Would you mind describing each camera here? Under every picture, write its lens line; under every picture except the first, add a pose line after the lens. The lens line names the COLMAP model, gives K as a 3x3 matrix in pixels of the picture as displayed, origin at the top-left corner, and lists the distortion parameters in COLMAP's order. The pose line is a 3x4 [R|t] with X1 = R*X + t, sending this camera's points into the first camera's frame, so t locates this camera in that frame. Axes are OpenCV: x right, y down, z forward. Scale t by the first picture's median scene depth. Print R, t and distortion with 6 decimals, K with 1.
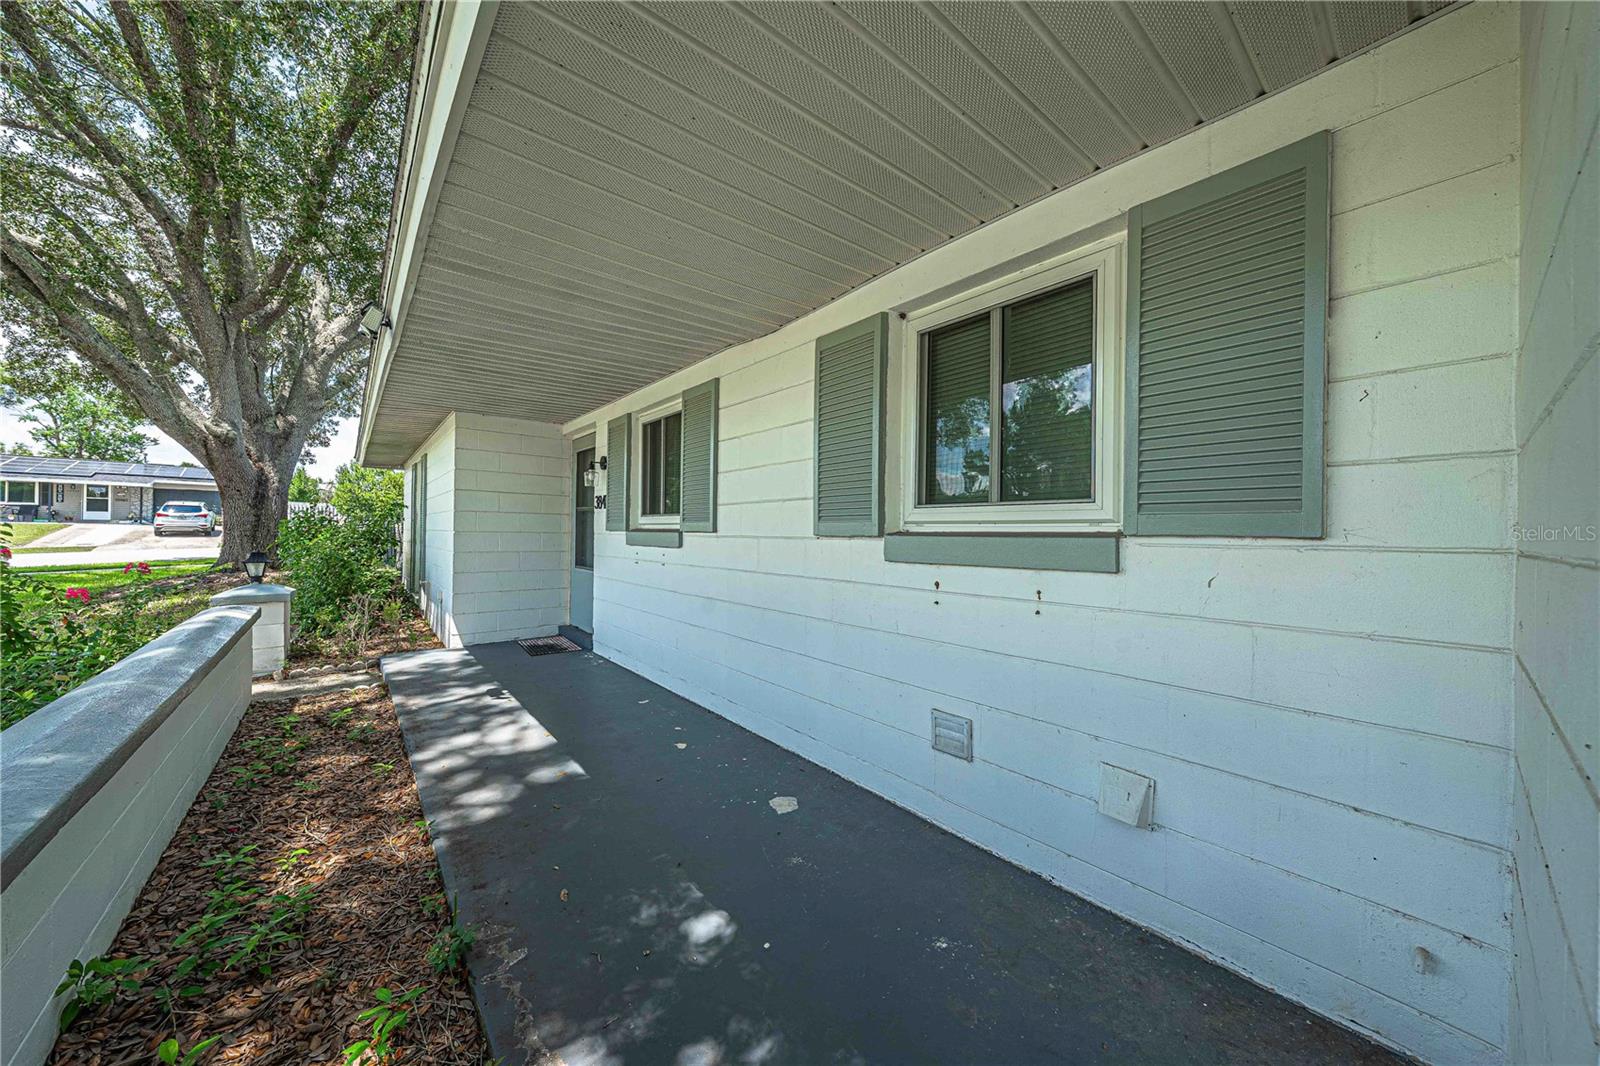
lens RADIAL K [[552.9, 0, 803.7], [0, 552.9, 529.3], [0, 0, 1]] dist [-0.000432, 0.000400]
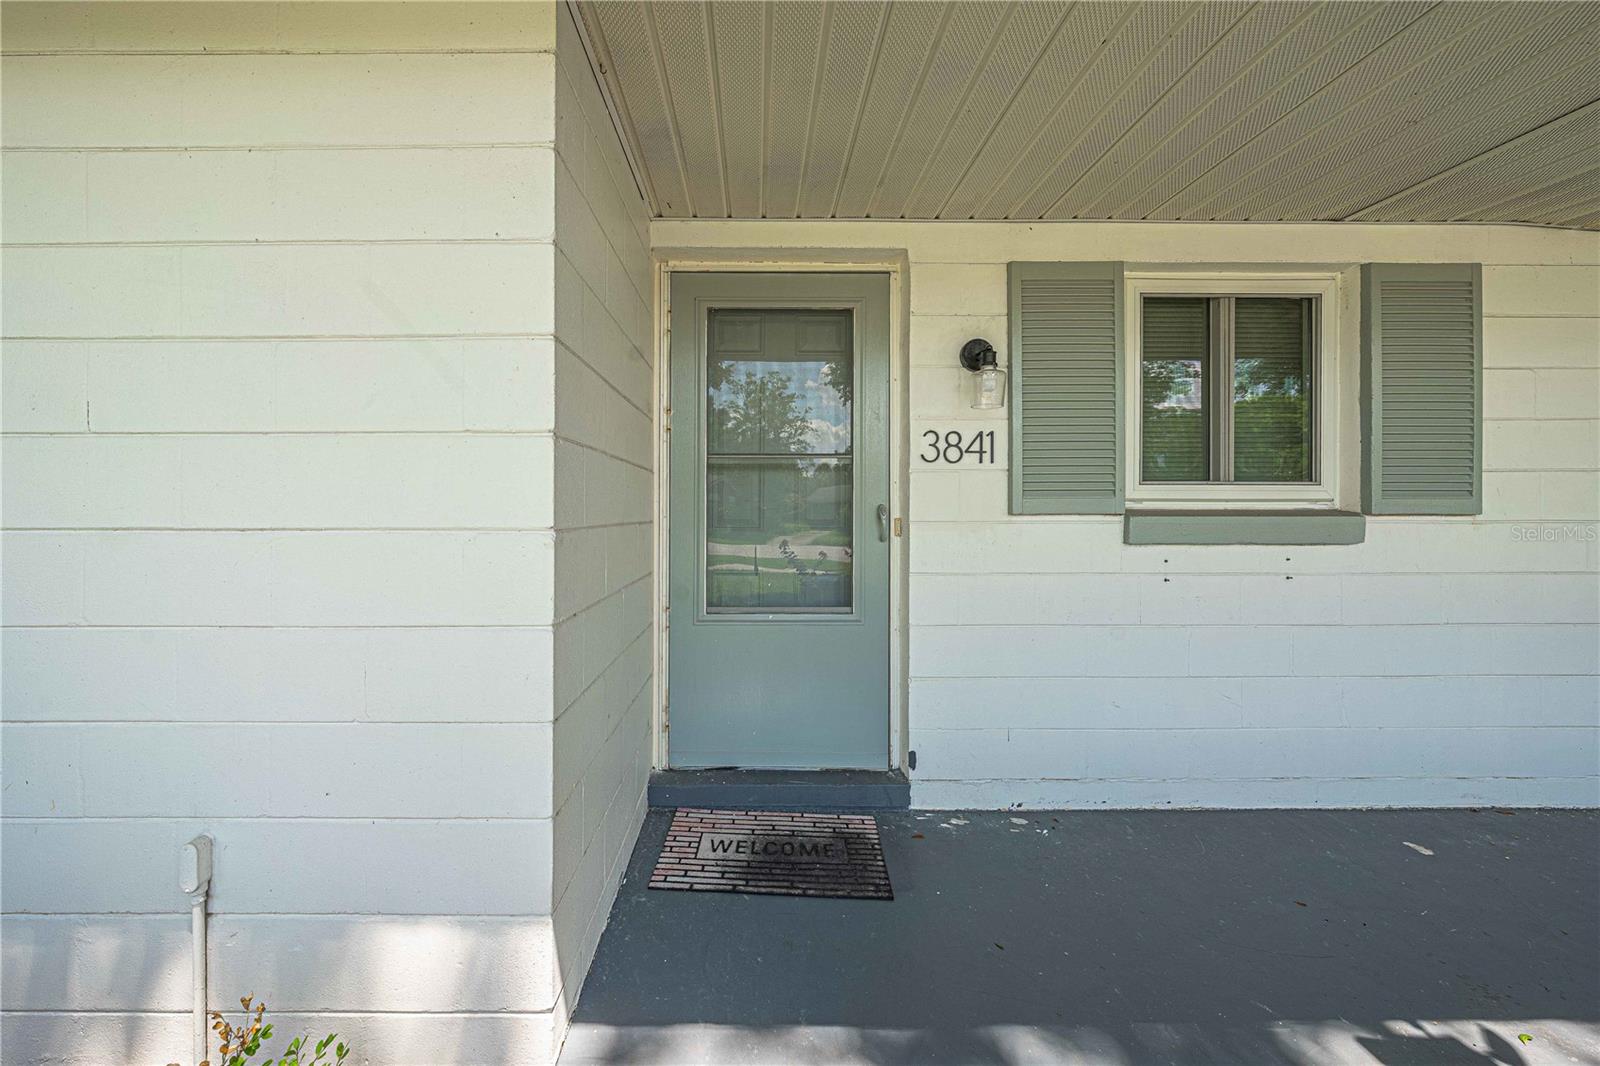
lens RADIAL K [[500.2, 0, 795.3], [0, 500.2, 500.2], [0, 0, 1]] dist [-0.003346, 0.000273]
pose [[0.632146, 0.007023, 0.774818, -1.071682], [0.001267, 0.999948, -0.010097, -0.006887], [-0.774849, 0.007365, 0.632104, 1.234789]]
